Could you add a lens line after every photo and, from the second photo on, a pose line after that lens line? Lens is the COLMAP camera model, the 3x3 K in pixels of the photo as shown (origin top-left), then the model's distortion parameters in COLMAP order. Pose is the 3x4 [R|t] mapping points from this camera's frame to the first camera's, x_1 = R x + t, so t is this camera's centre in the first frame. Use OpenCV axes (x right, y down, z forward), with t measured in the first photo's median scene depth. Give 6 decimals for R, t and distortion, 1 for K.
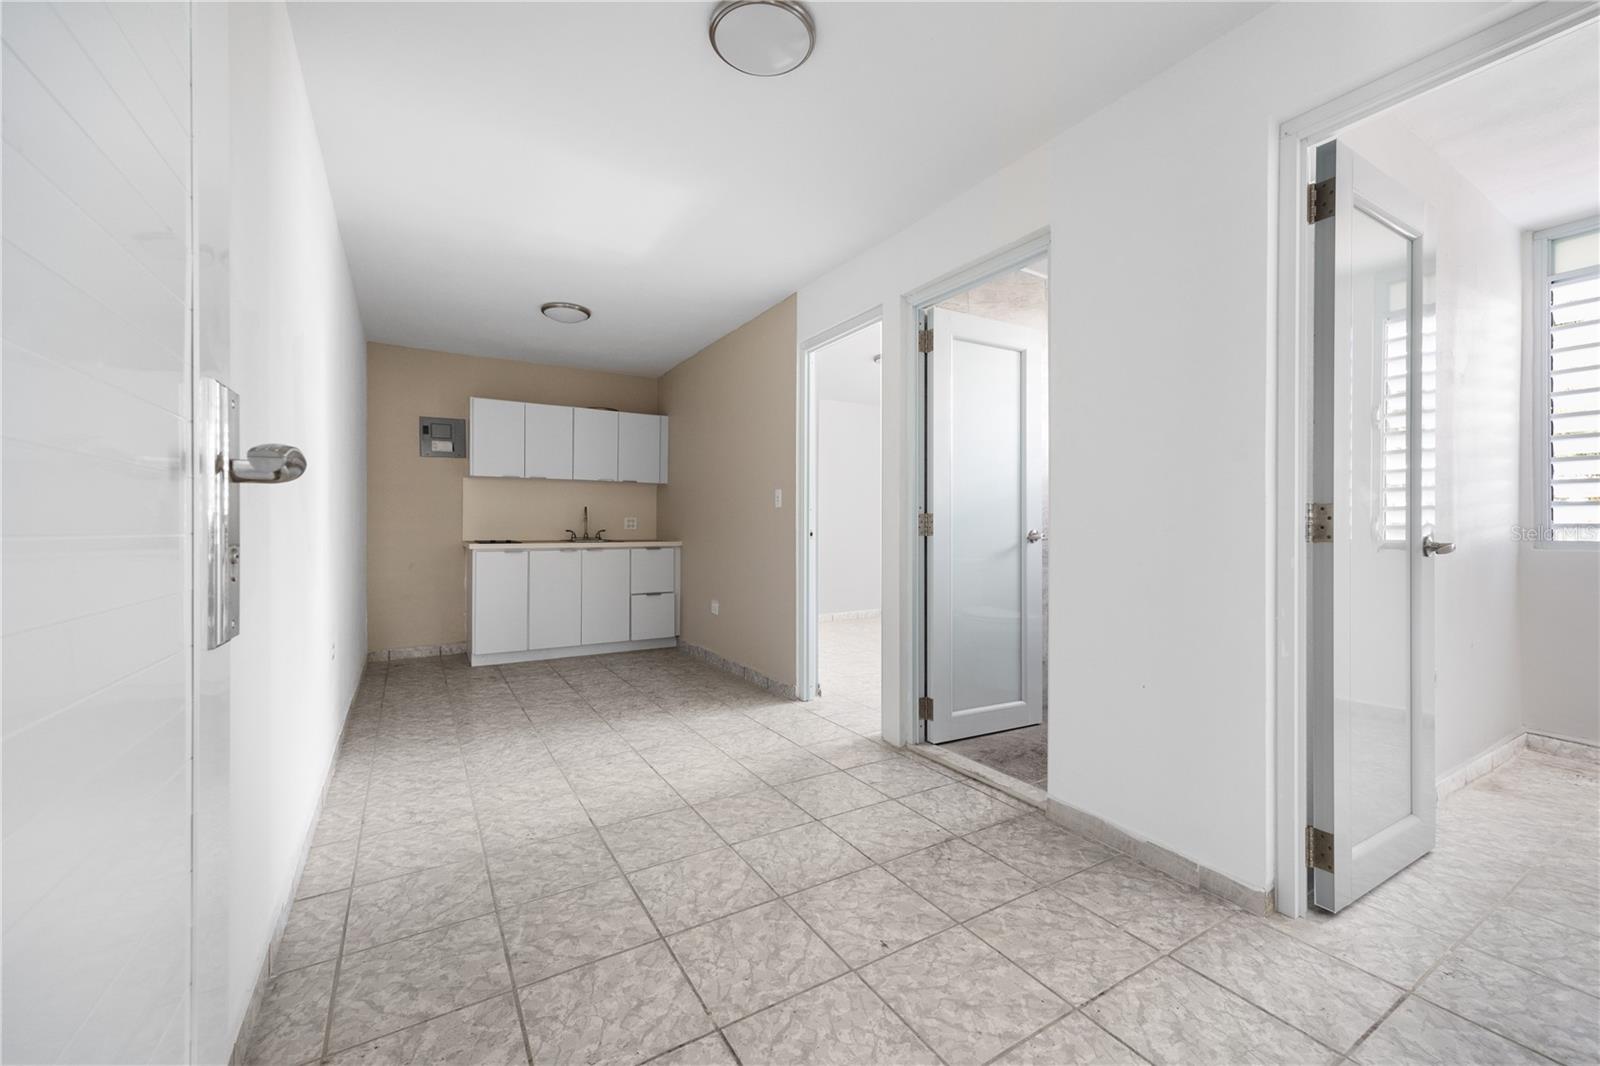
lens RADIAL K [[654.5, 0, 807.7], [0, 654.5, 529.2], [0, 0, 1]] dist [-0.002705, -0.003325]
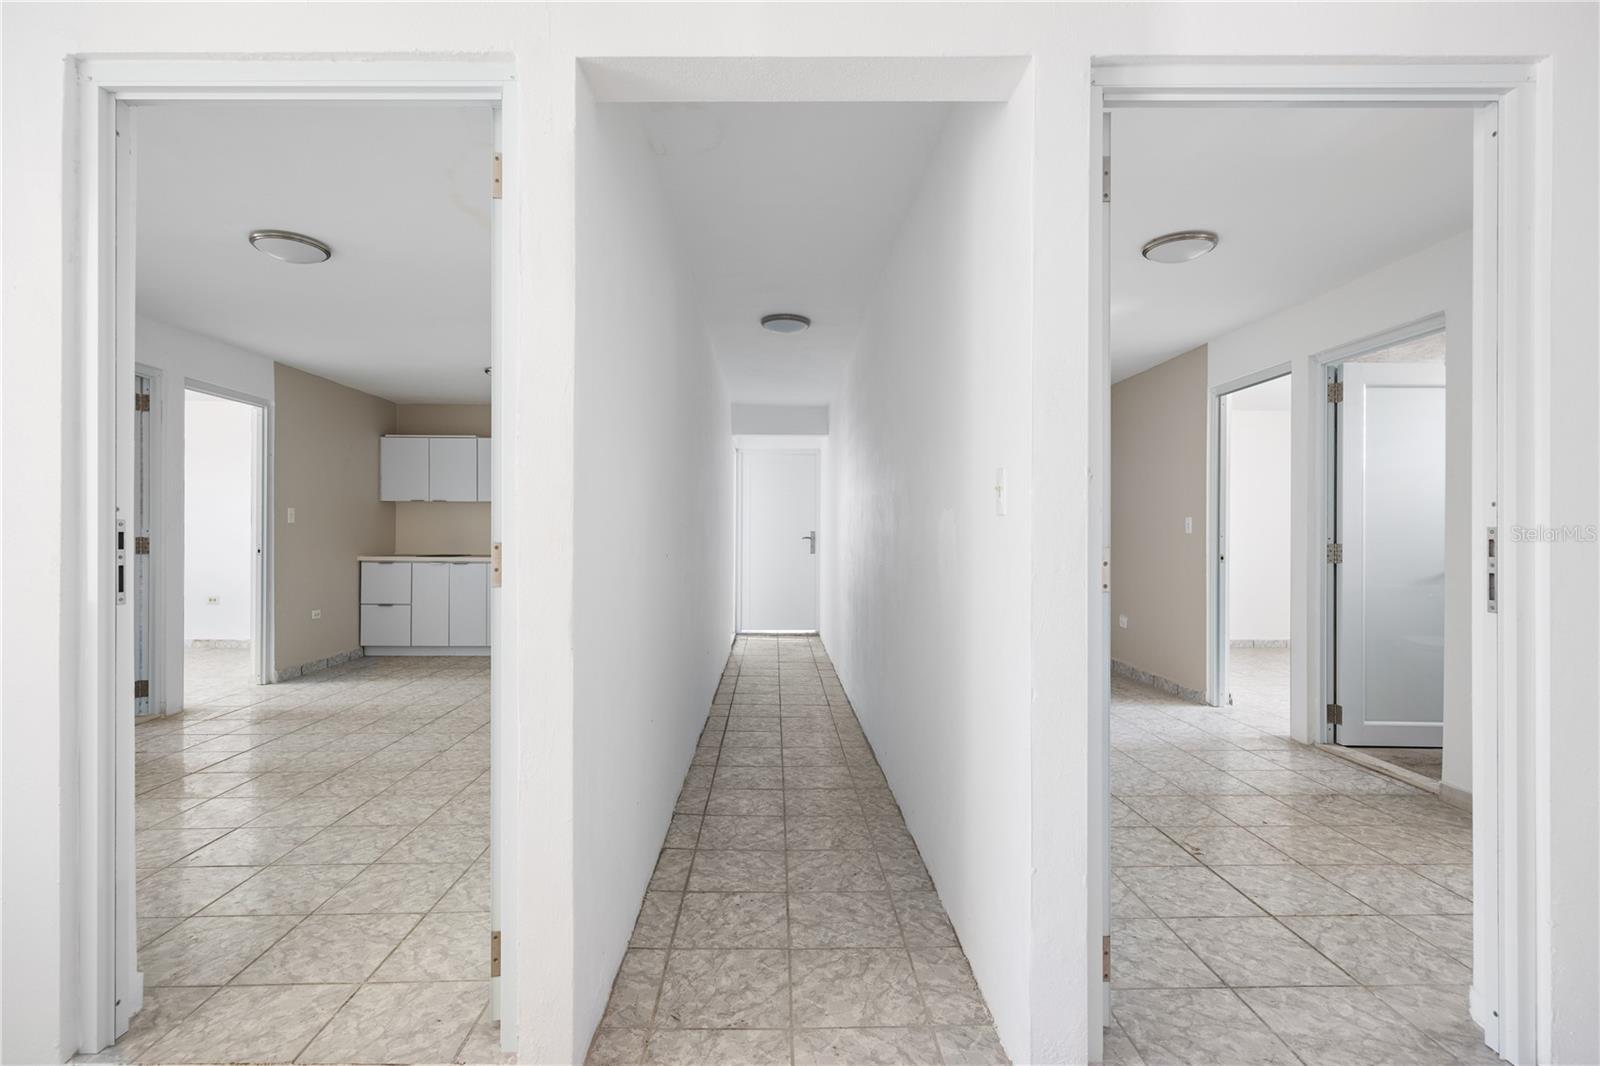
lens RADIAL K [[755.5, 0, 793.5], [0, 755.5, 532.0], [0, 0, 1]] dist [0.003699, 0.000437]
pose [[0.865885, 0.000130, -0.500244, 0.023554], [-0.005538, 0.999941, -0.009326, -0.027618], [0.500213, 0.010845, 0.865834, -0.629845]]
